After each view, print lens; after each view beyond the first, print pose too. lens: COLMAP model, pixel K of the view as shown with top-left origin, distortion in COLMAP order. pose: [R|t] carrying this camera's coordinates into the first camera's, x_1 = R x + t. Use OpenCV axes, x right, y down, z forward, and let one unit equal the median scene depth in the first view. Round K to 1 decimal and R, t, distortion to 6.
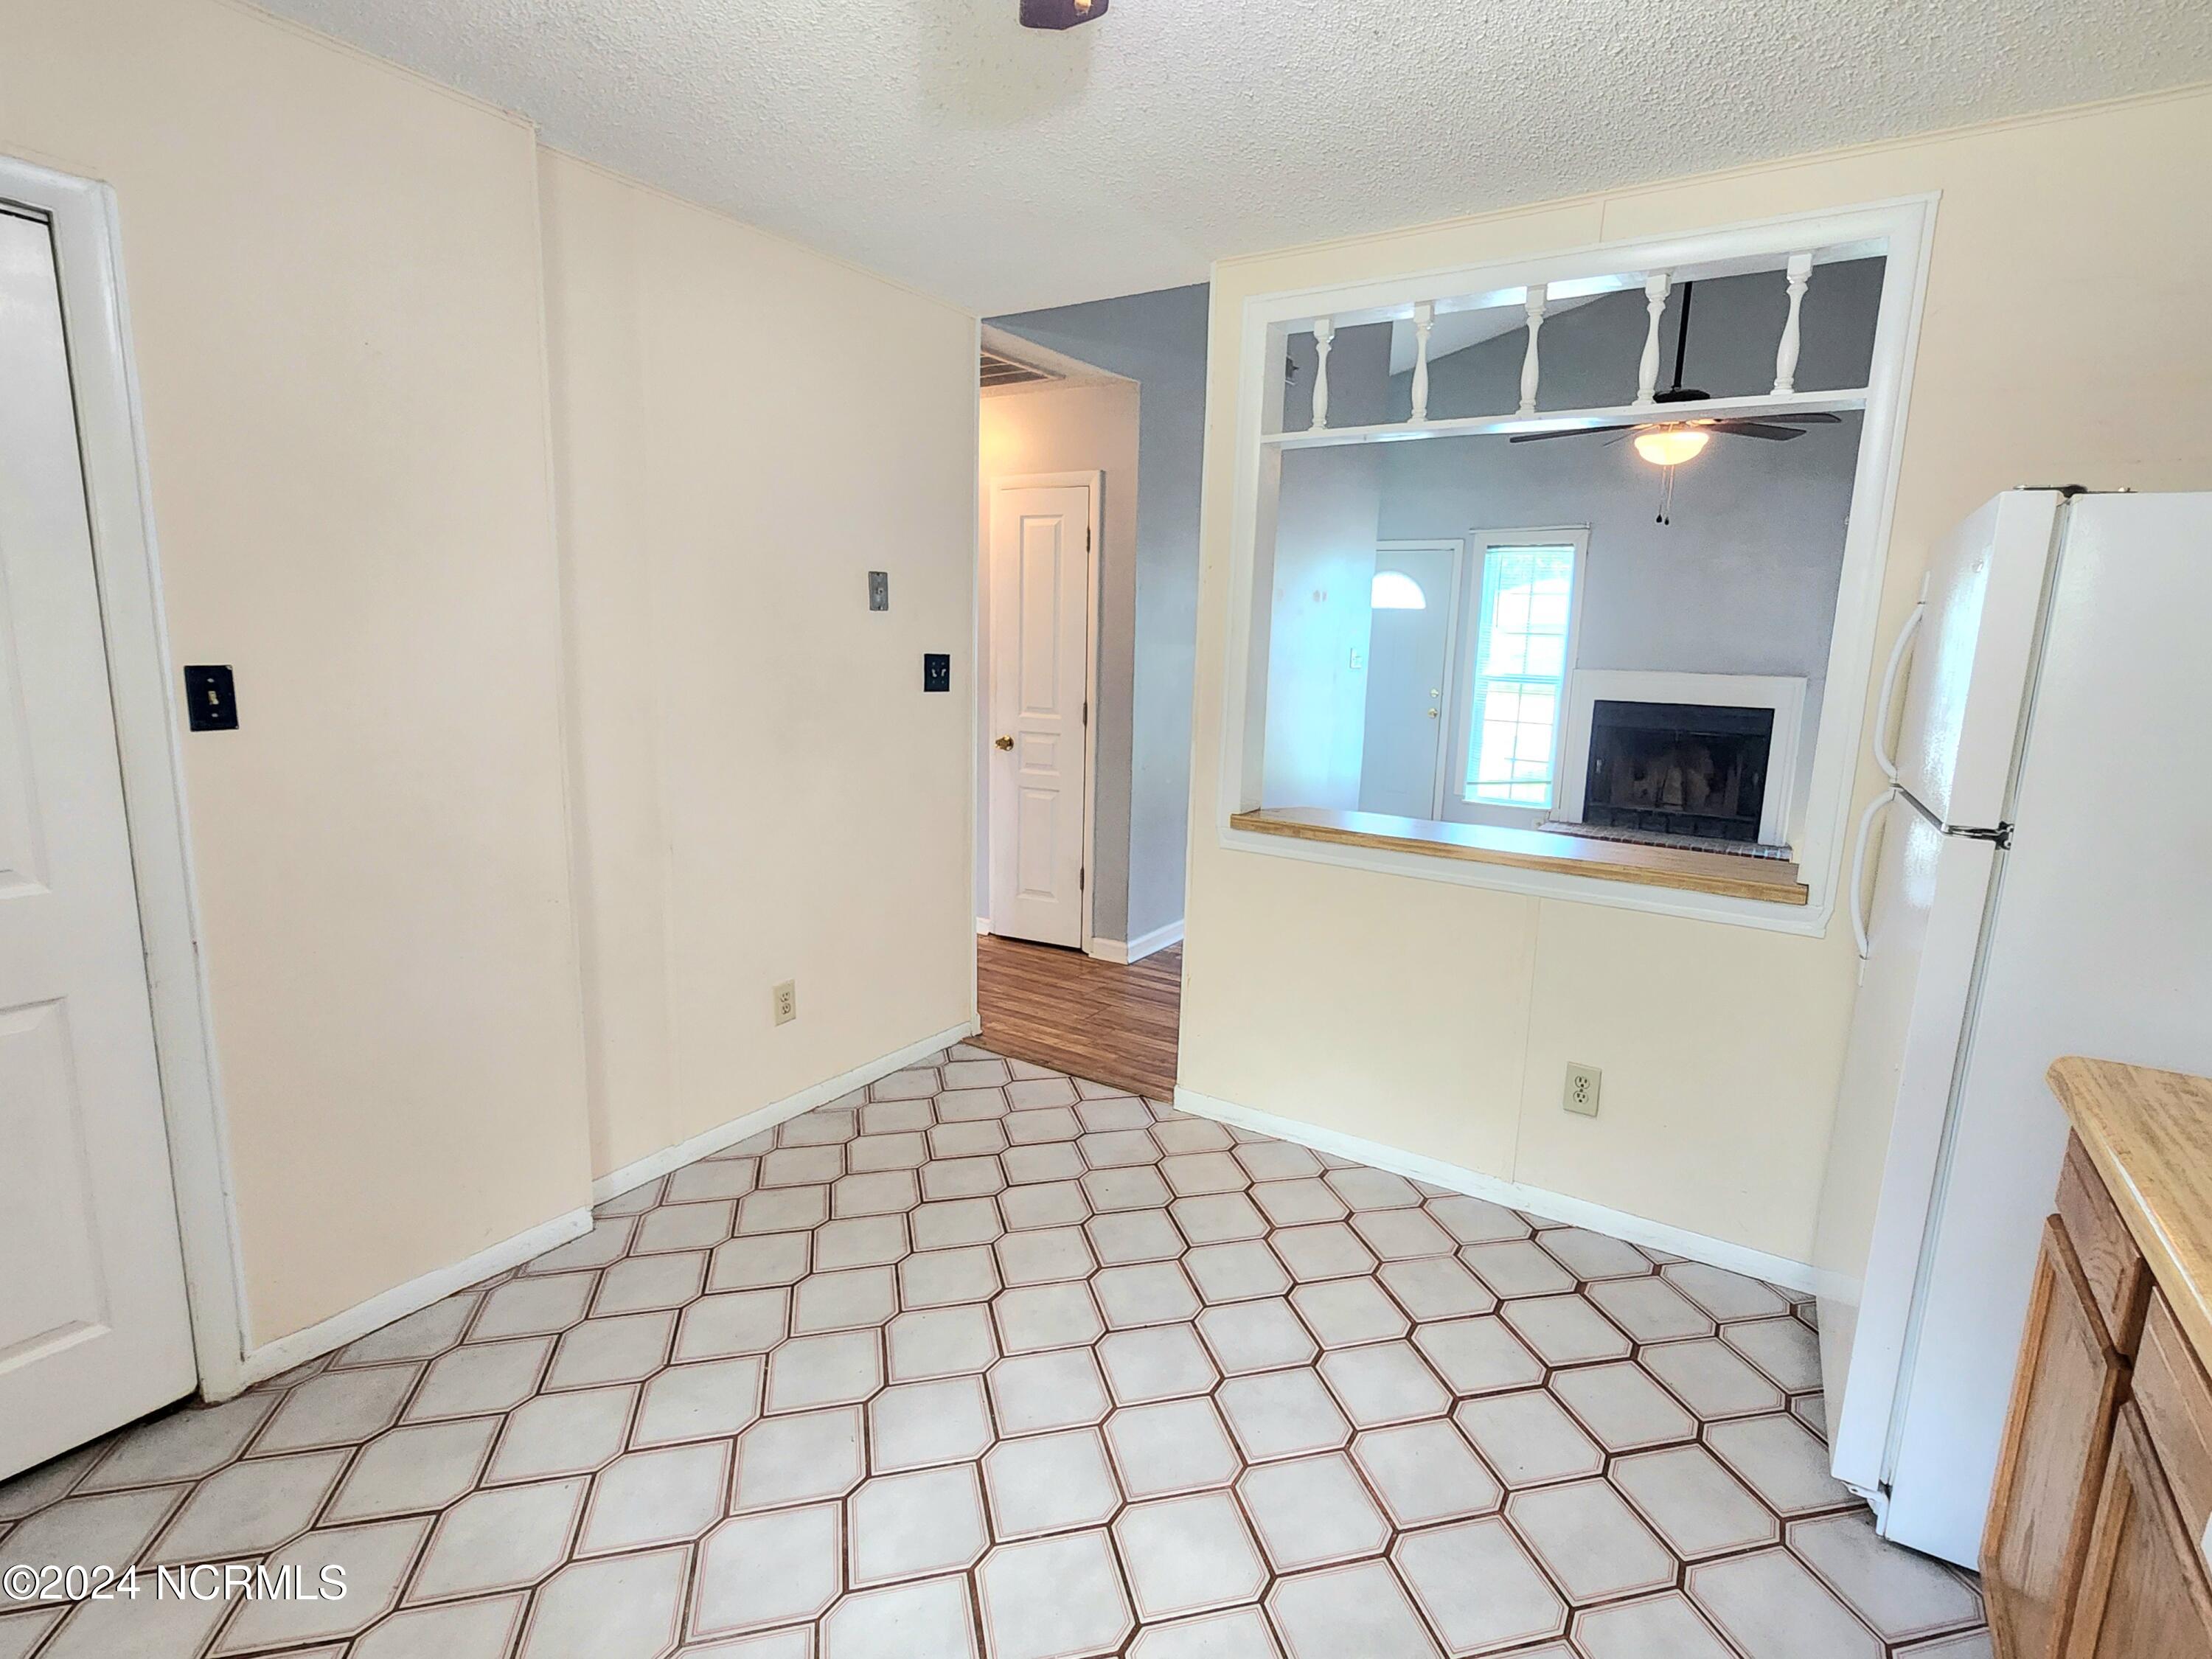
lens RADIAL K [[1086.6, 0, 1106.0], [0, 1086.6, 829.5], [0, 0, 1]] dist [-0.004271, -0.000627]
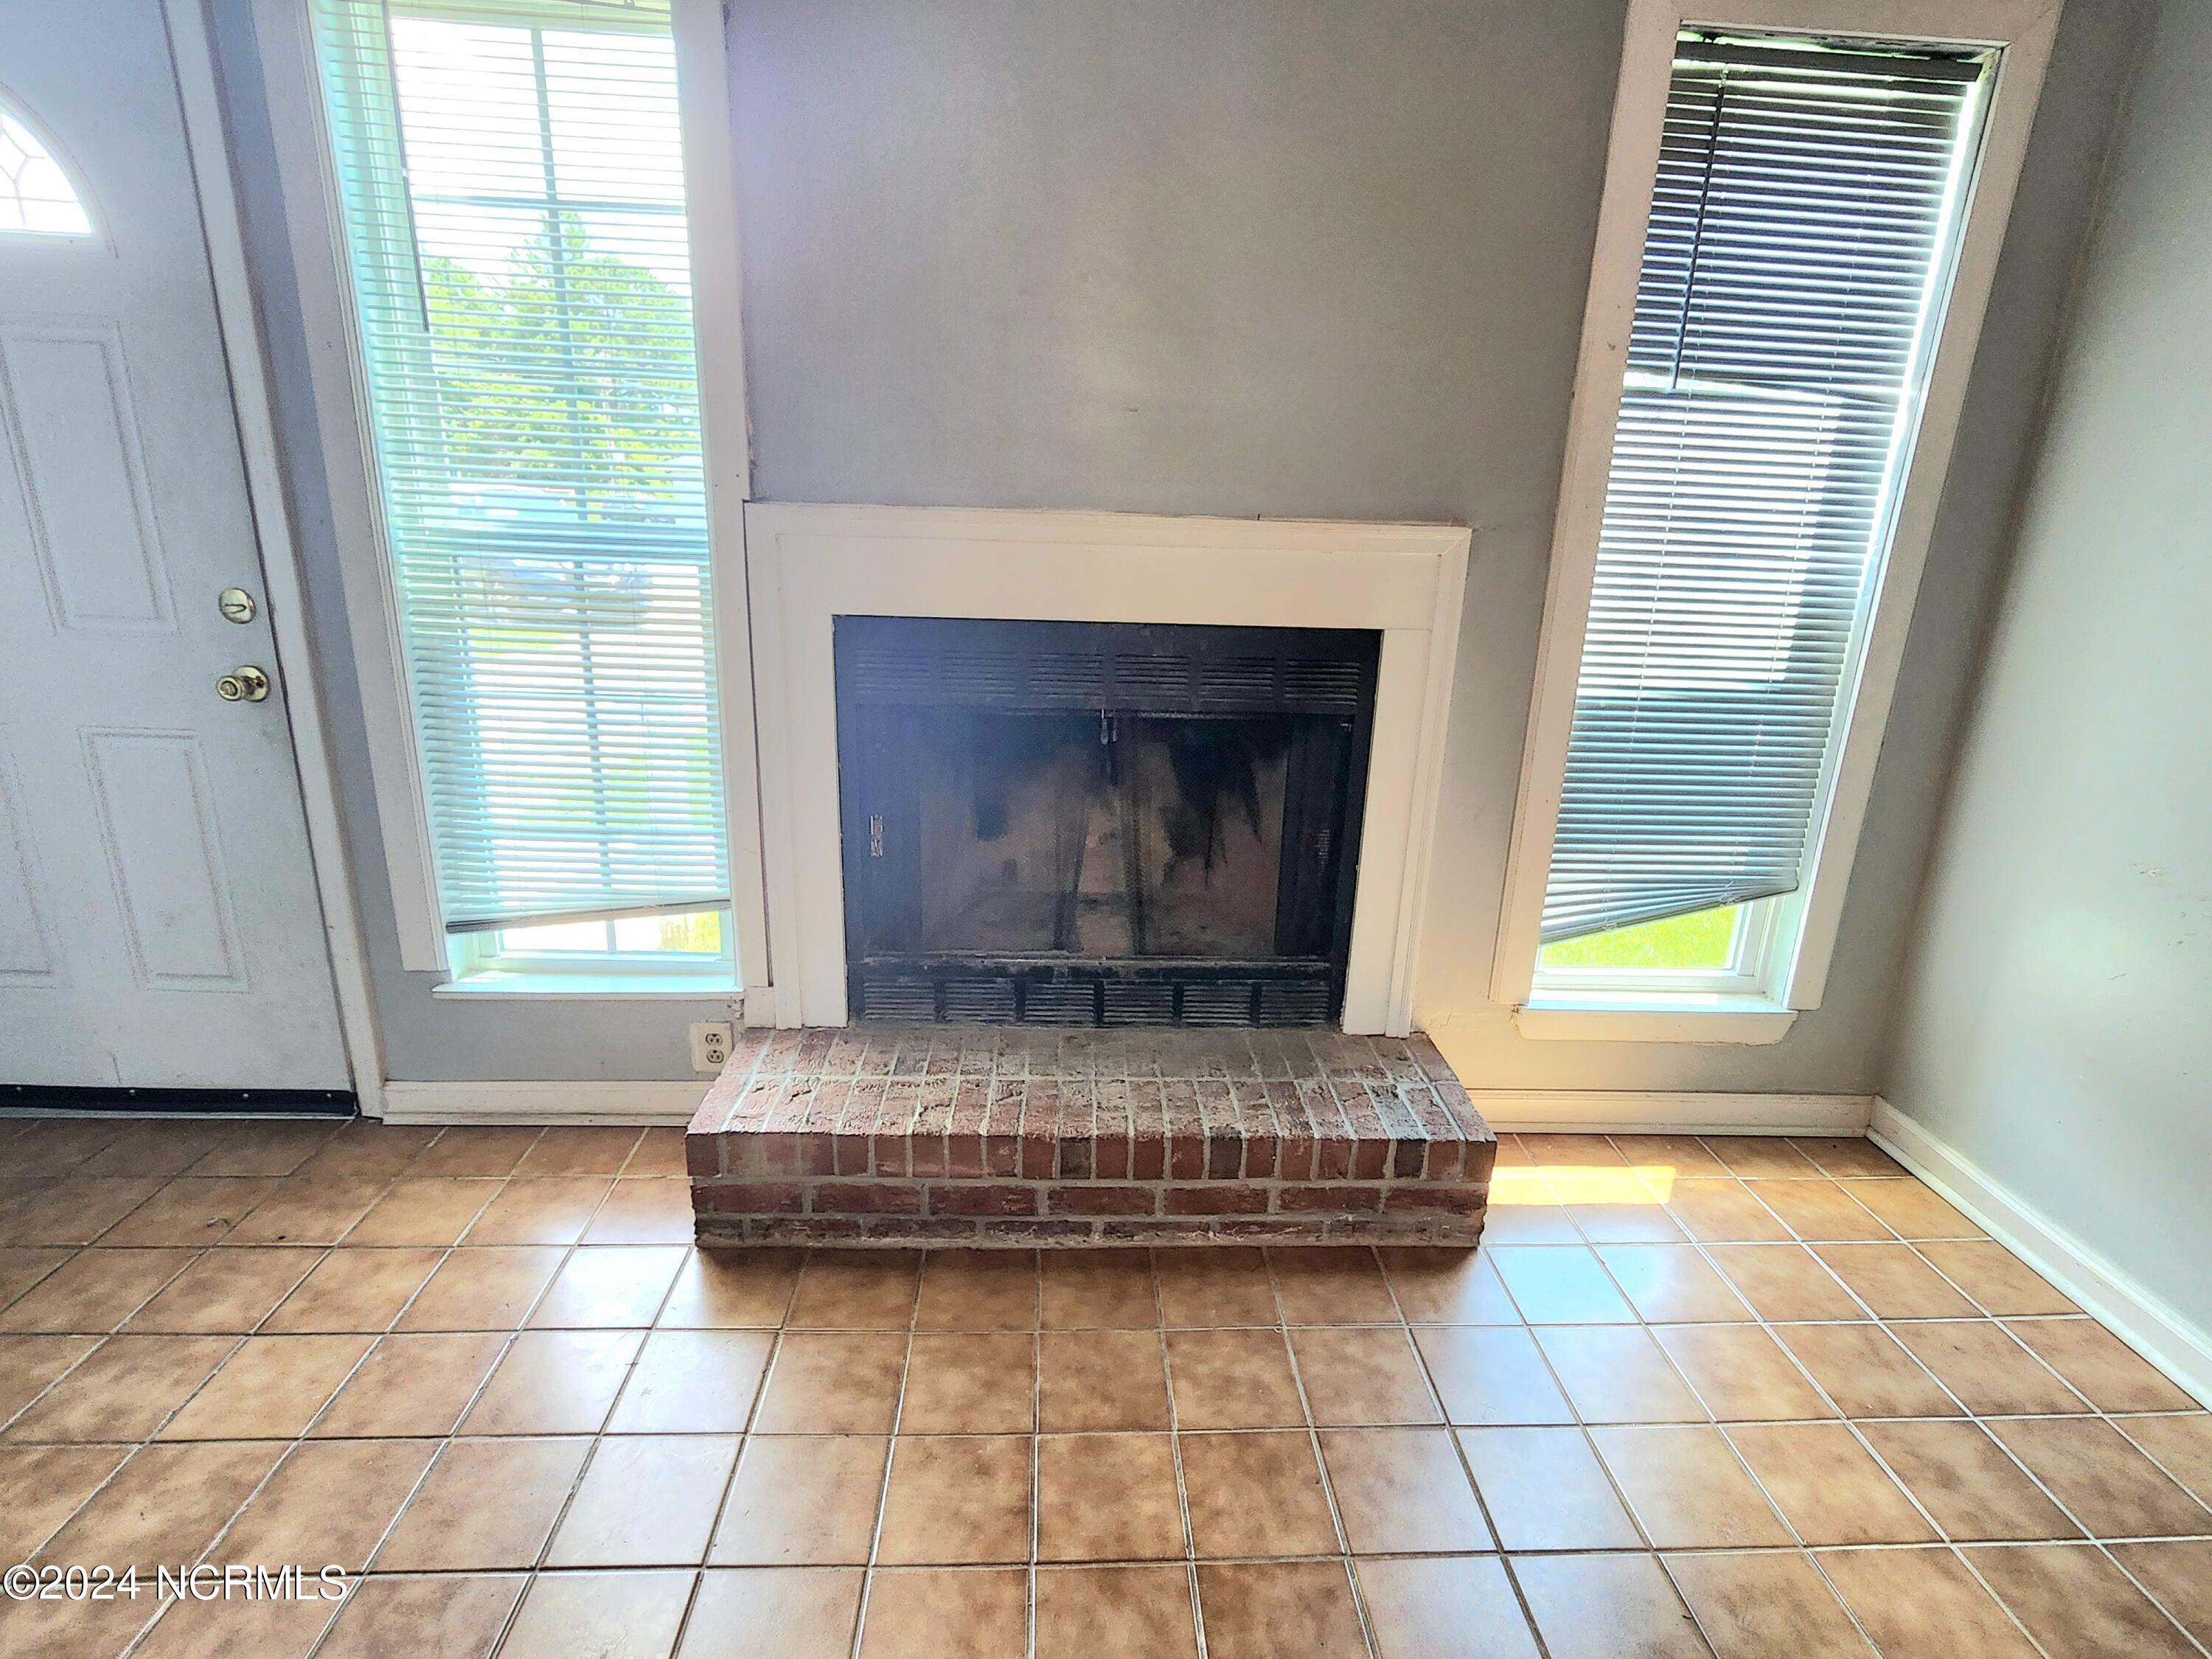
lens RADIAL K [[1086.6, 0, 1106.0], [0, 1086.6, 829.5], [0, 0, 1]] dist [-0.004271, -0.000627]
pose [[0.810062, -0.168309, 0.561668, 0.340983], [0.090405, 0.982313, 0.163974, -0.104810], [-0.579332, -0.082051, 0.810951, 0.728285]]
